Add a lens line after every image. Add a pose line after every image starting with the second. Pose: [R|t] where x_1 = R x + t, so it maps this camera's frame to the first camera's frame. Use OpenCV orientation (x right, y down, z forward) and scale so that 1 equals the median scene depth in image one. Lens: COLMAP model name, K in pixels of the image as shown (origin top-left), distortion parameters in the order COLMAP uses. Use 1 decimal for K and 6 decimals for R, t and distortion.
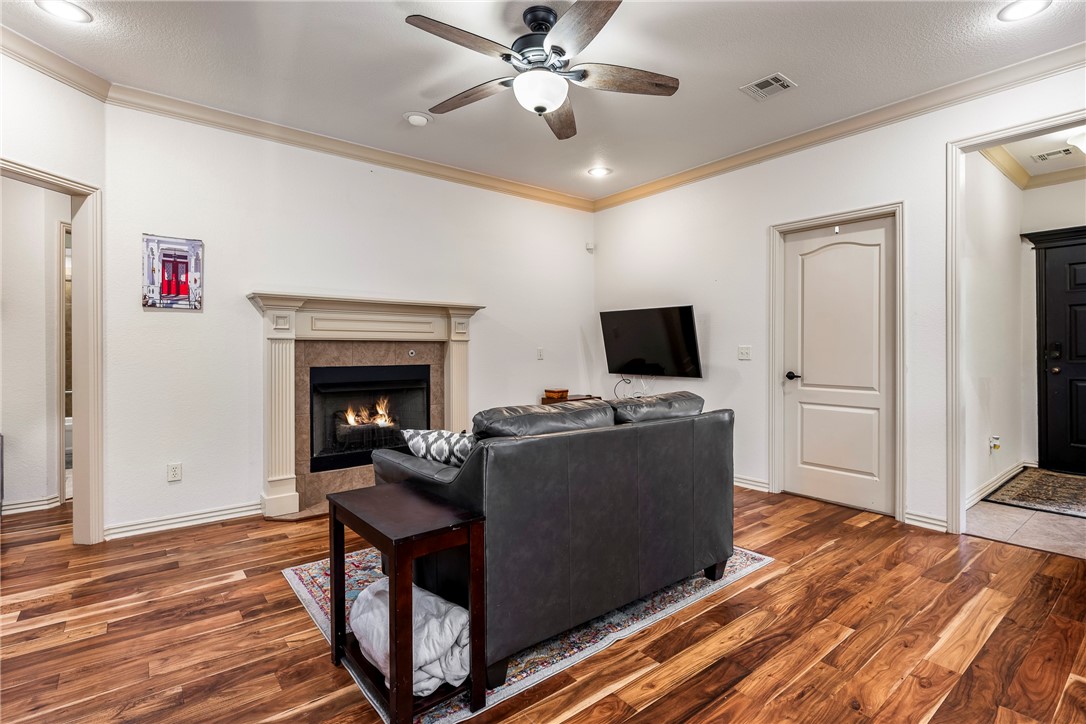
lens RADIAL K [[526.3, 0, 568.2], [0, 526.3, 352.7], [0, 0, 1]] dist [-0.004908, 0.000345]
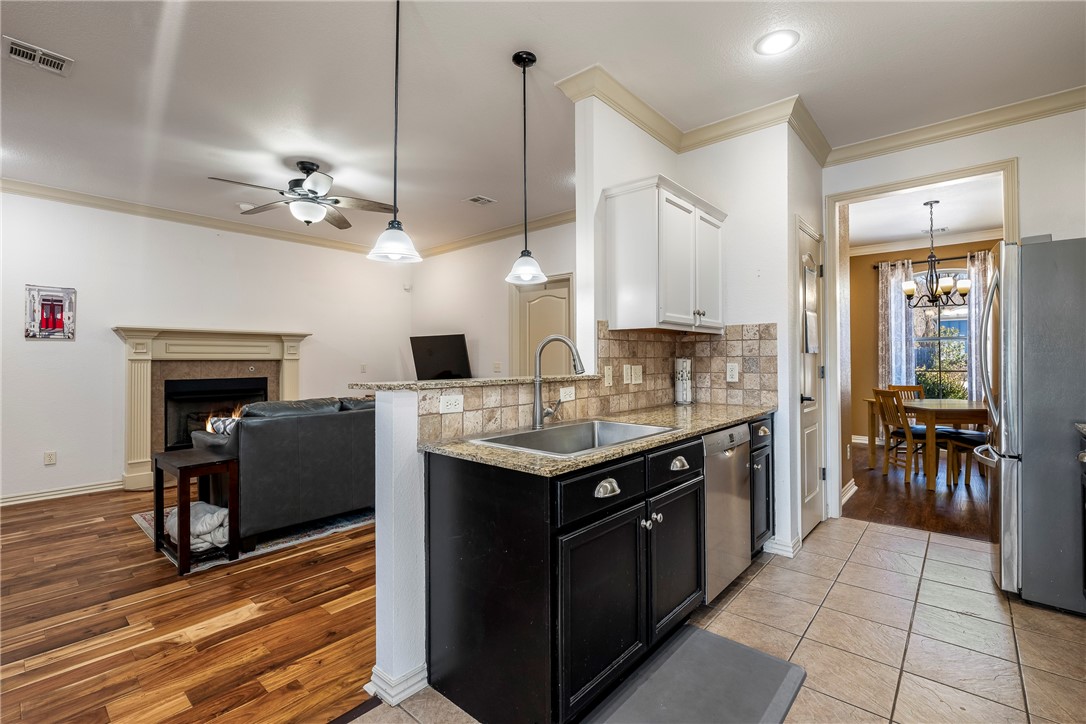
lens RADIAL K [[487.8, 0, 544.1], [0, 487.8, 355.6], [0, 0, 1]] dist [-0.000078, -0.000793]
pose [[0.988469, -0.002775, 0.151400, 0.338810], [0.005093, 0.999876, -0.014925, -0.014077], [-0.151340, 0.015524, 0.988360, -0.465625]]
